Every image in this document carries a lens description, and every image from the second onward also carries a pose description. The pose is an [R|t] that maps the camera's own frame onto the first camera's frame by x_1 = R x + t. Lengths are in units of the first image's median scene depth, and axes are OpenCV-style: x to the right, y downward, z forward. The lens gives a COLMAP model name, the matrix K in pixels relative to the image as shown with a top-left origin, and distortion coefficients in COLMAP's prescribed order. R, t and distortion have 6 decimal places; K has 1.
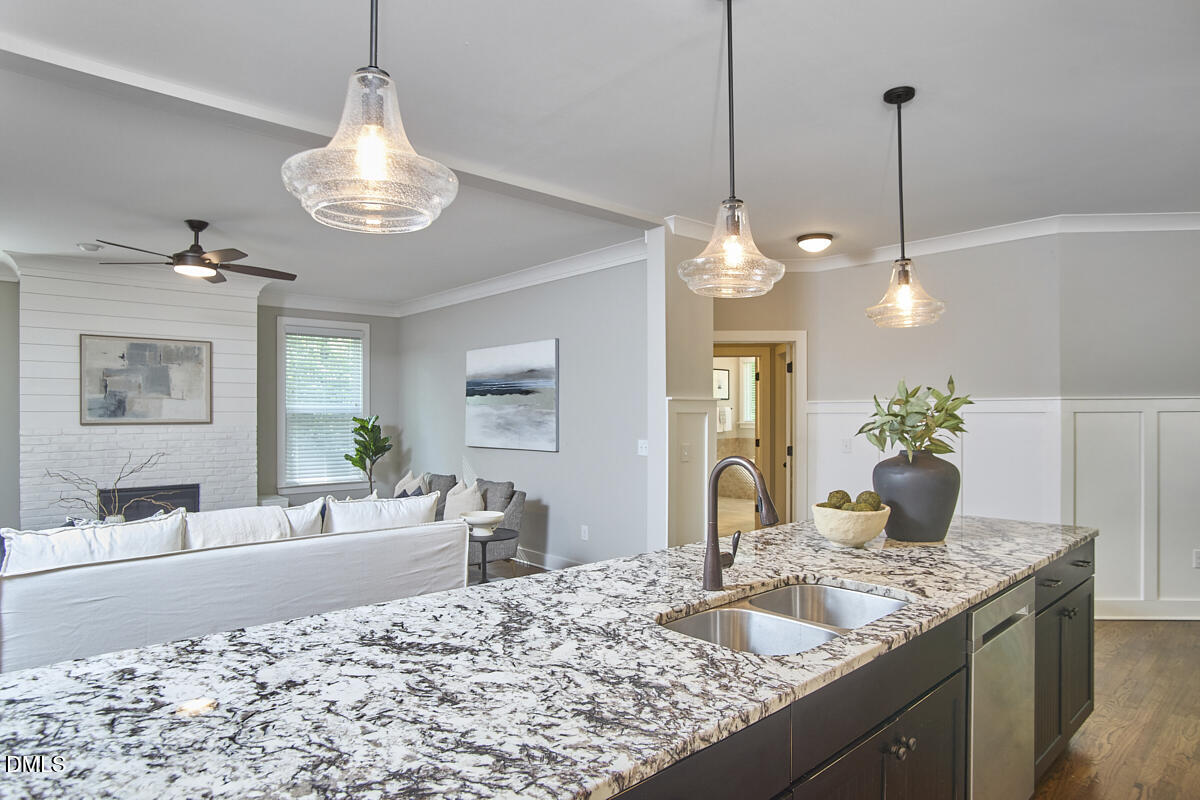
lens RADIAL K [[587.6, 0, 581.0], [0, 587.6, 407.7], [0, 0, 1]] dist [-0.075008, 0.034500]
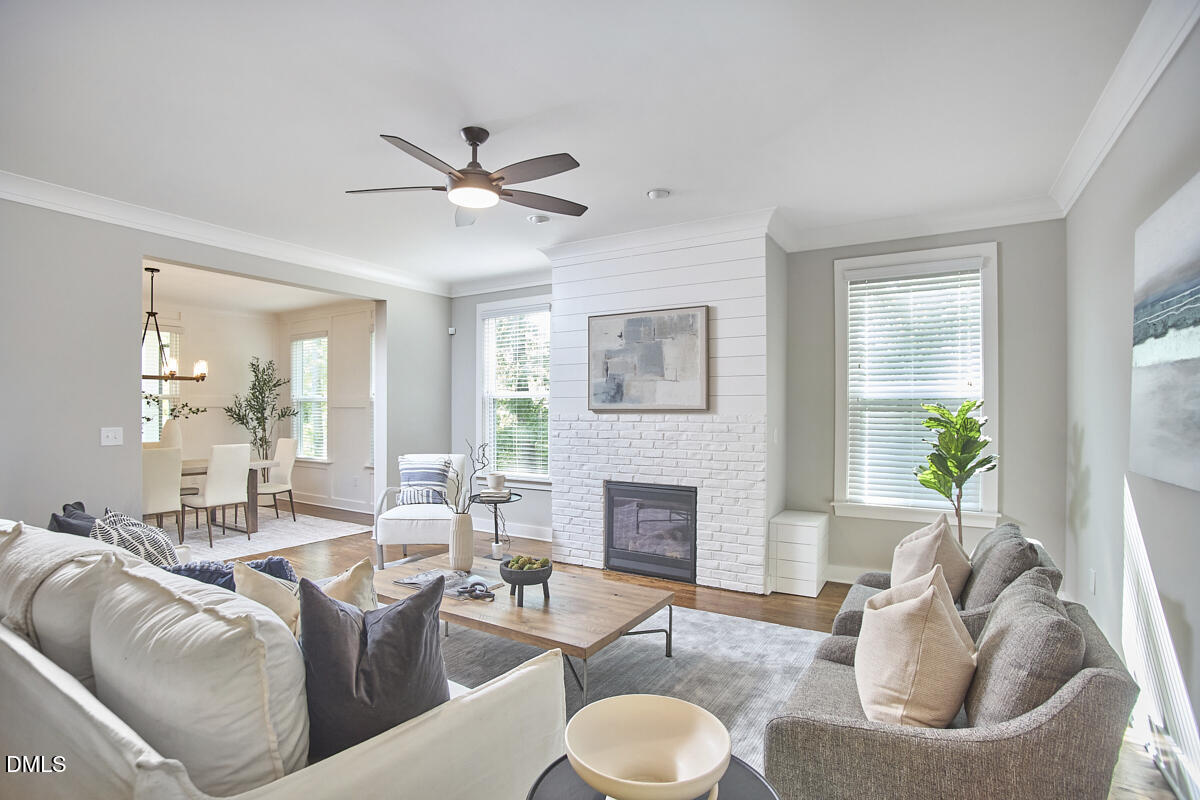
lens RADIAL K [[587.6, 0, 581.0], [0, 587.6, 407.7], [0, 0, 1]] dist [-0.075008, 0.034500]
pose [[0.311704, -0.000518, -0.950179, 0.054900], [0.007659, 0.999969, 0.001967, 0.021820], [0.950148, -0.007890, 0.311699, 0.638090]]
